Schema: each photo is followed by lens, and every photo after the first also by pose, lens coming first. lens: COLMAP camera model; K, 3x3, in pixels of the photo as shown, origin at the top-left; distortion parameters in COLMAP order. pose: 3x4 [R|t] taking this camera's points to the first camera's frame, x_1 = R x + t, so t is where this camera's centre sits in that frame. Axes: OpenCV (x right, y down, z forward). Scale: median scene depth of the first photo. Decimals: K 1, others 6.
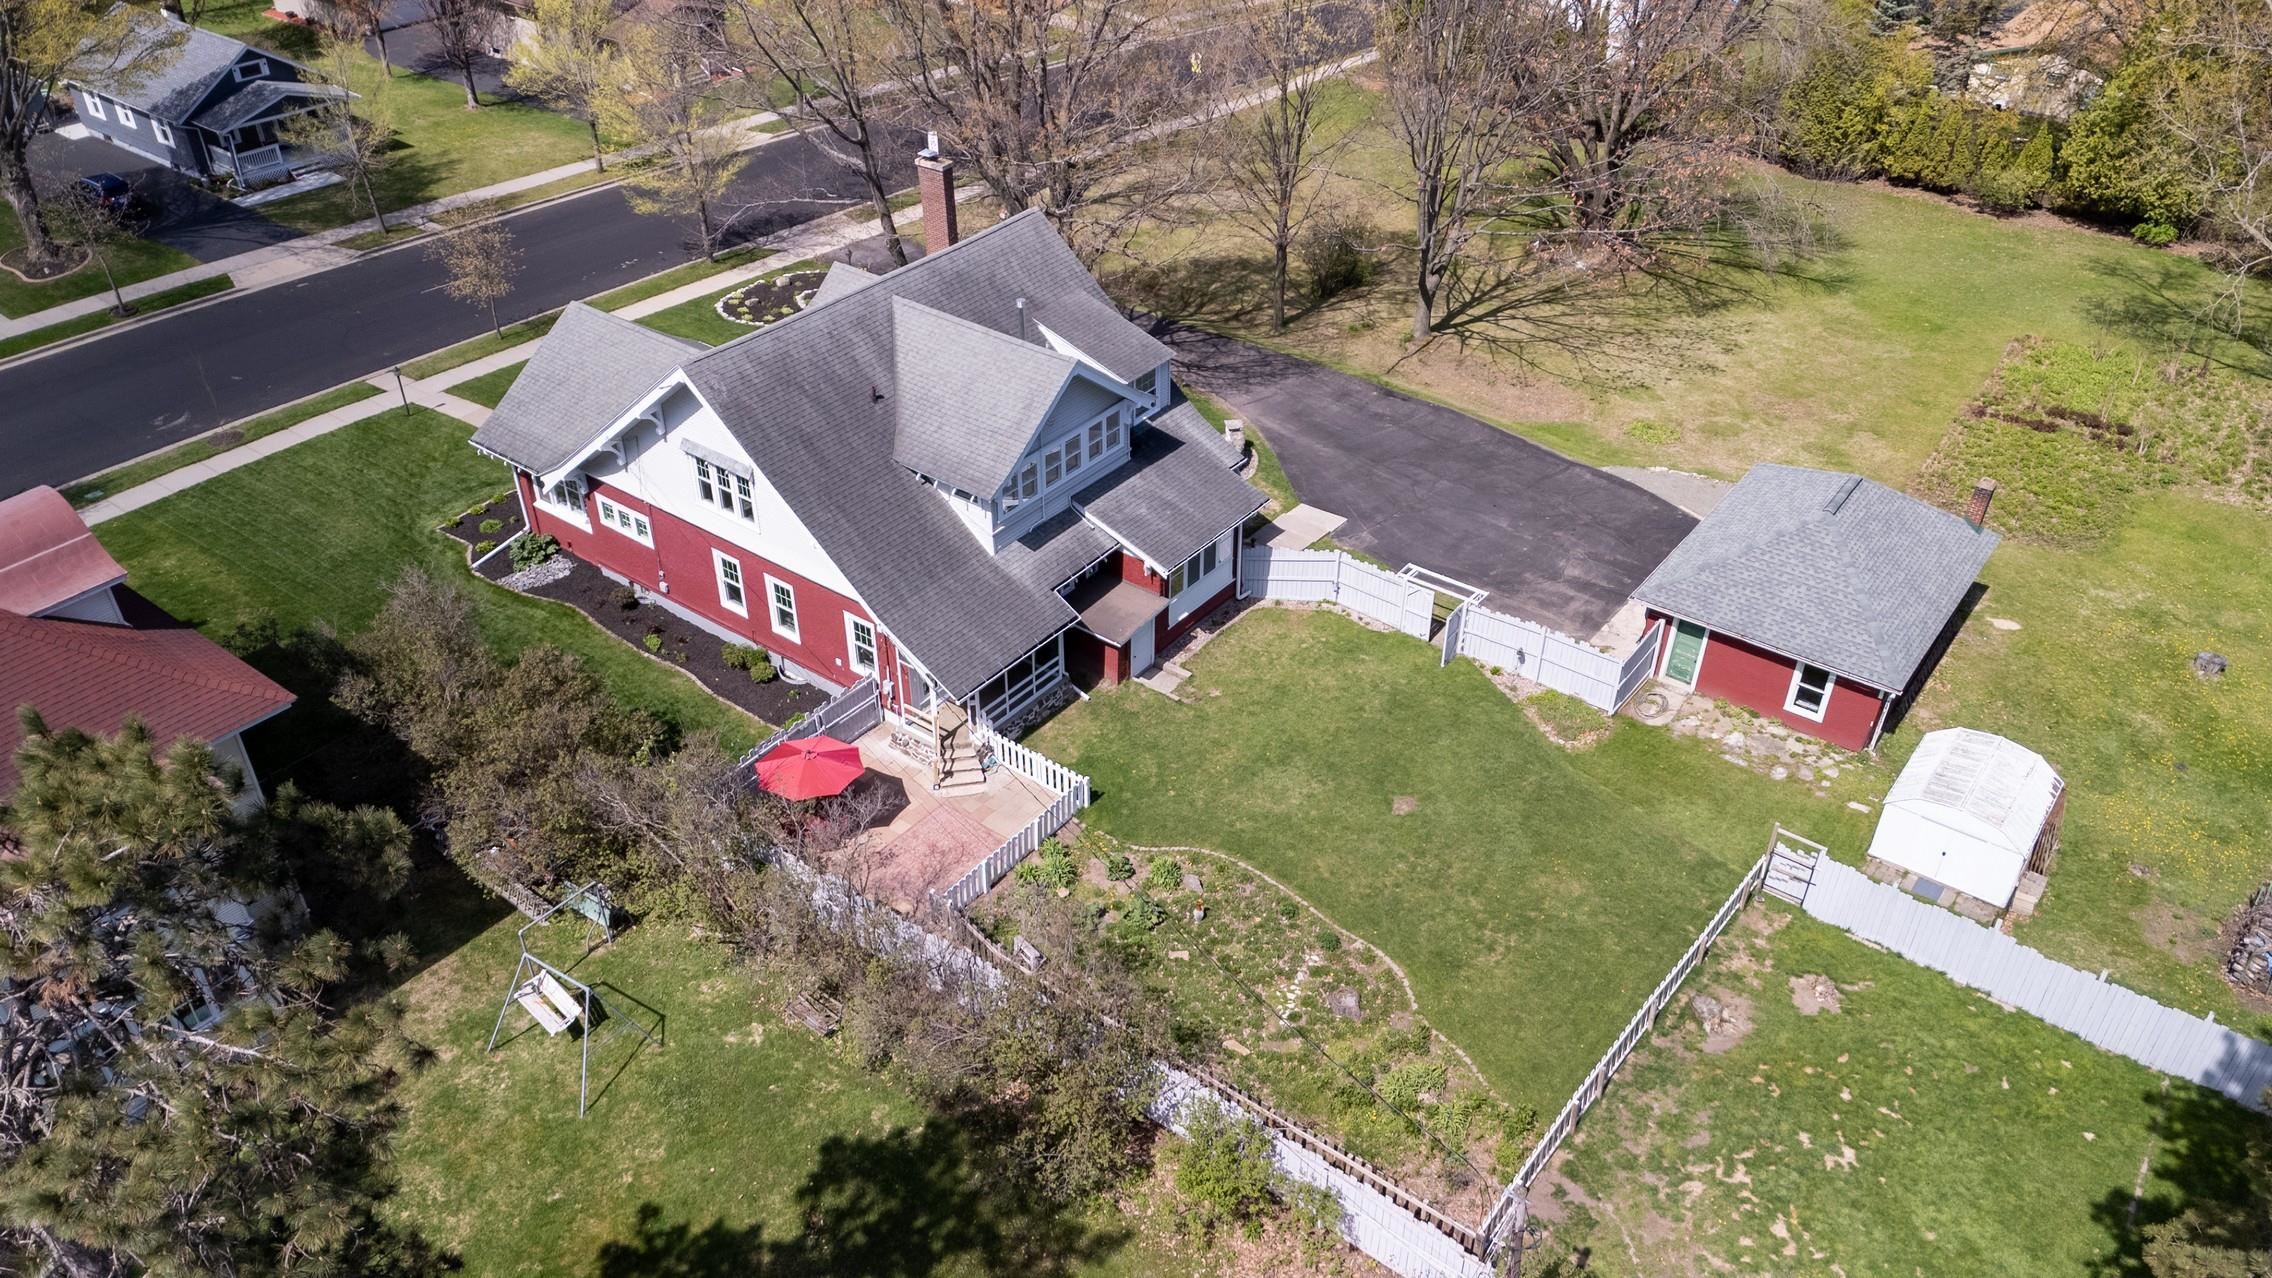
lens RADIAL K [[1681.8, 0, 1128.1], [0, 1681.8, 640.7], [0, 0, 1]] dist [0.049920, -0.013552]
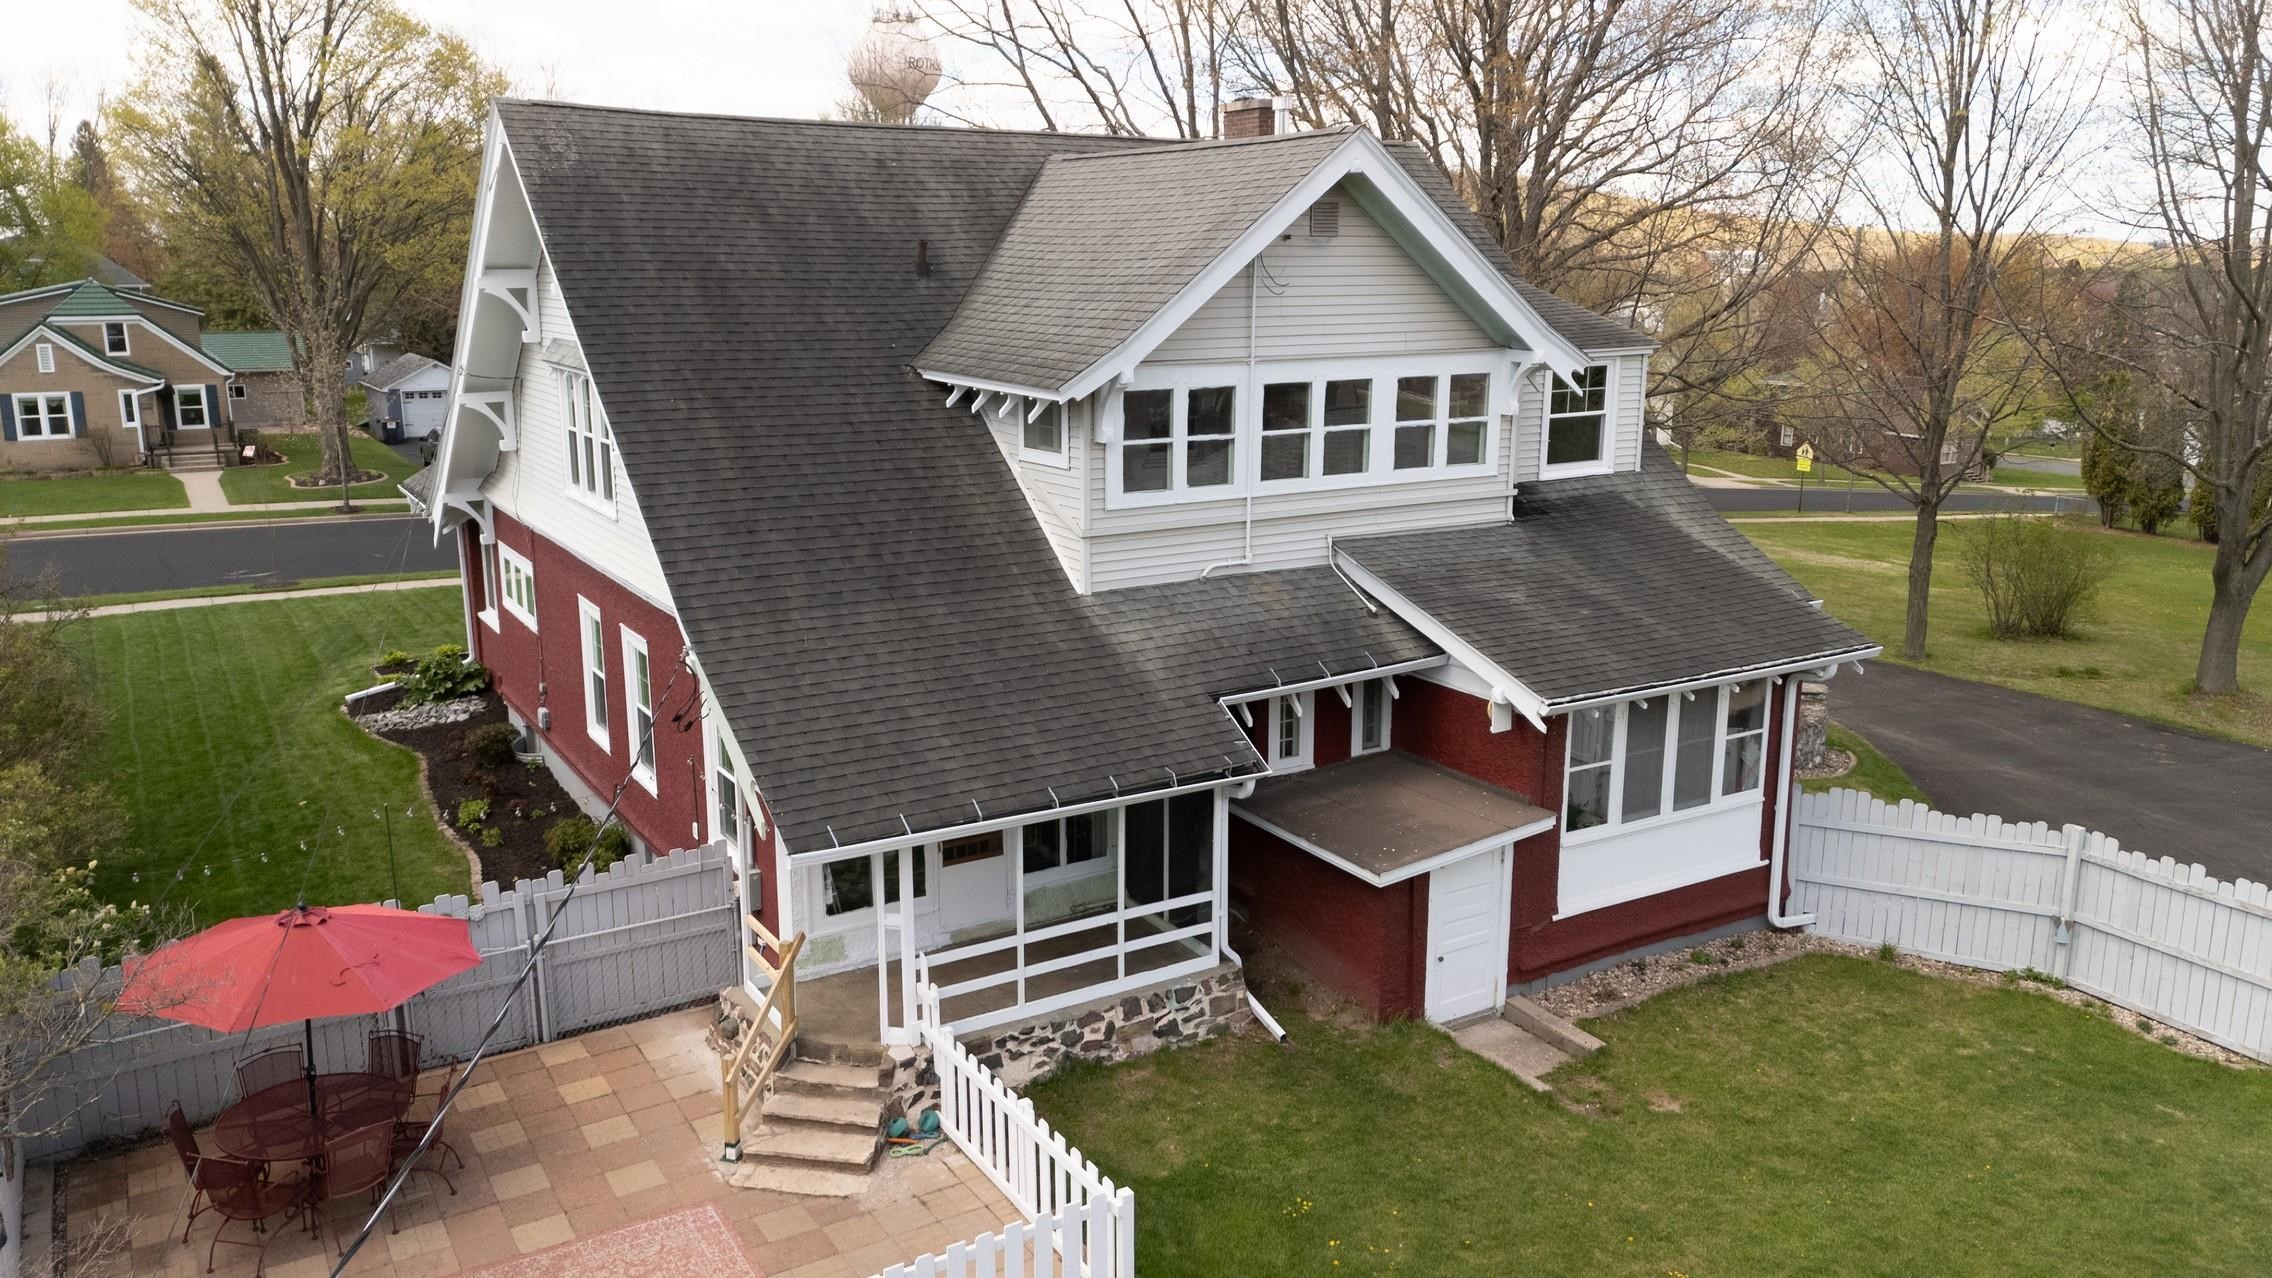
lens RADIAL K [[1681.8, 0, 1131.3], [0, 1681.8, 630.0], [0, 0, 1]] dist [0.049920, -0.013552]
pose [[0.931655, 0.074113, -0.355706, 0.066847], [-0.203674, 0.917232, -0.342349, 0.083901], [0.300892, 0.391399, 0.869638, 0.644735]]
